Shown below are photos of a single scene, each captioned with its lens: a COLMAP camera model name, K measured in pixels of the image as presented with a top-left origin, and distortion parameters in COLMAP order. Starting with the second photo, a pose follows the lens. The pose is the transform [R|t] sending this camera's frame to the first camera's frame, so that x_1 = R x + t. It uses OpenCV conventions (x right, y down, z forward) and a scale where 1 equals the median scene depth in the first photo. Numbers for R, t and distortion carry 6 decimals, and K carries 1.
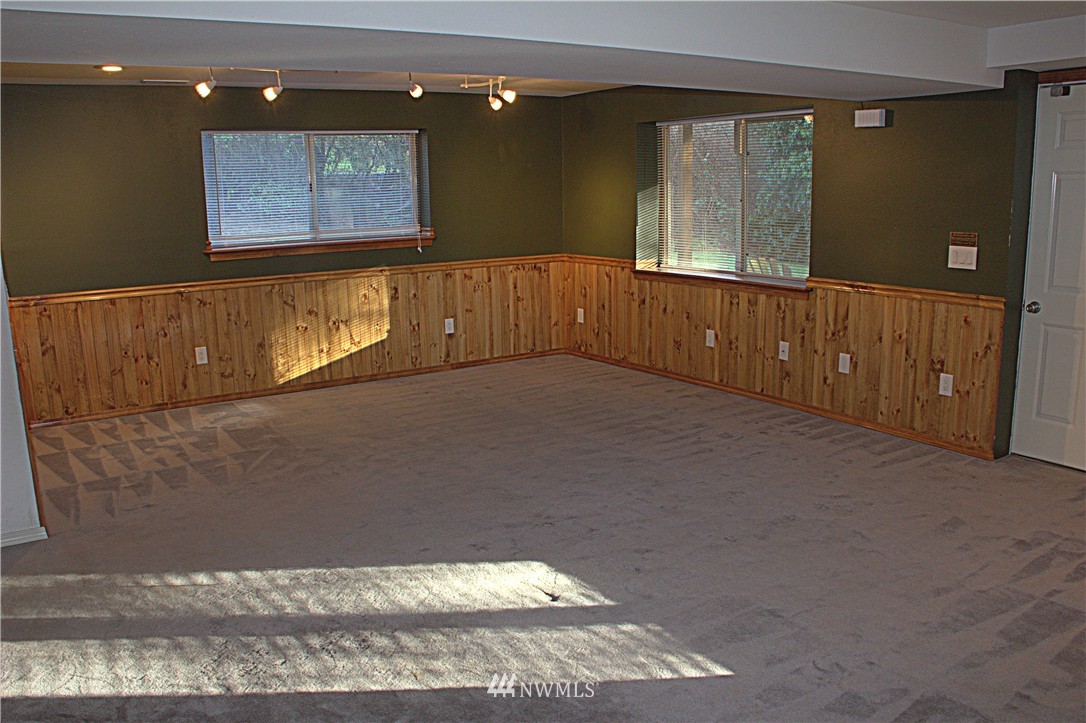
lens RADIAL K [[881.5, 0, 543.0], [0, 881.5, 361.5], [0, 0, 1]] dist [-0.166738, 0.116163]
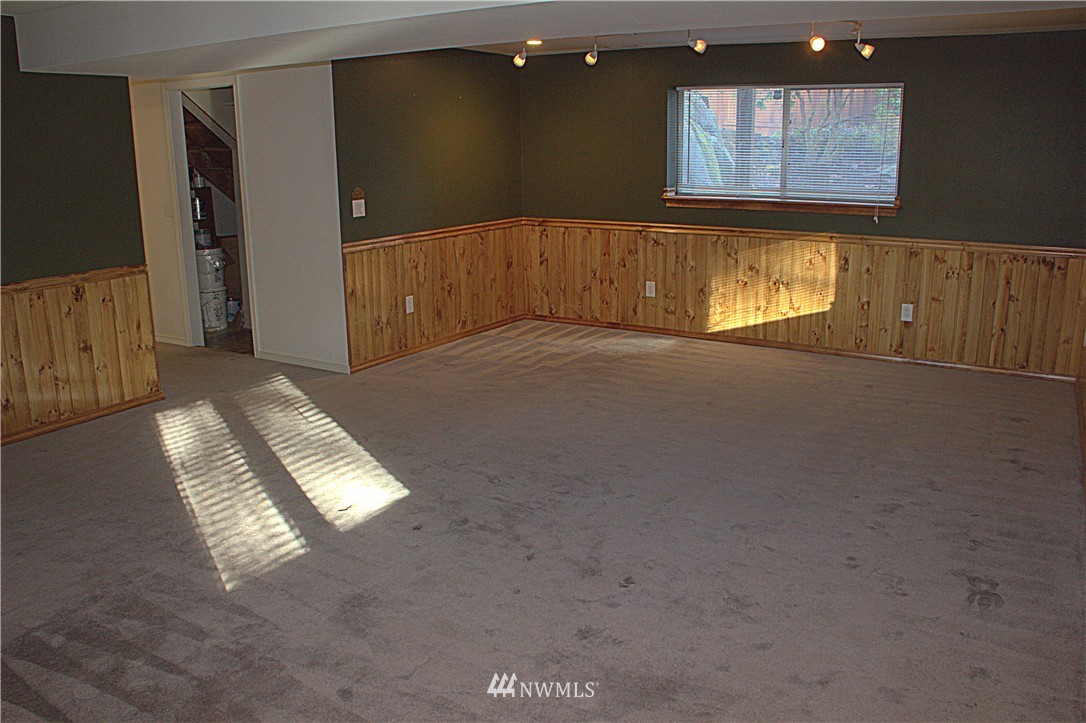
lens RADIAL K [[881.5, 0, 543.0], [0, 881.5, 361.5], [0, 0, 1]] dist [-0.166738, 0.116163]
pose [[0.444182, 0.232101, -0.865350, 0.513541], [-0.180368, 0.969252, 0.167387, -0.076072], [0.877593, 0.081732, 0.472388, 0.318971]]
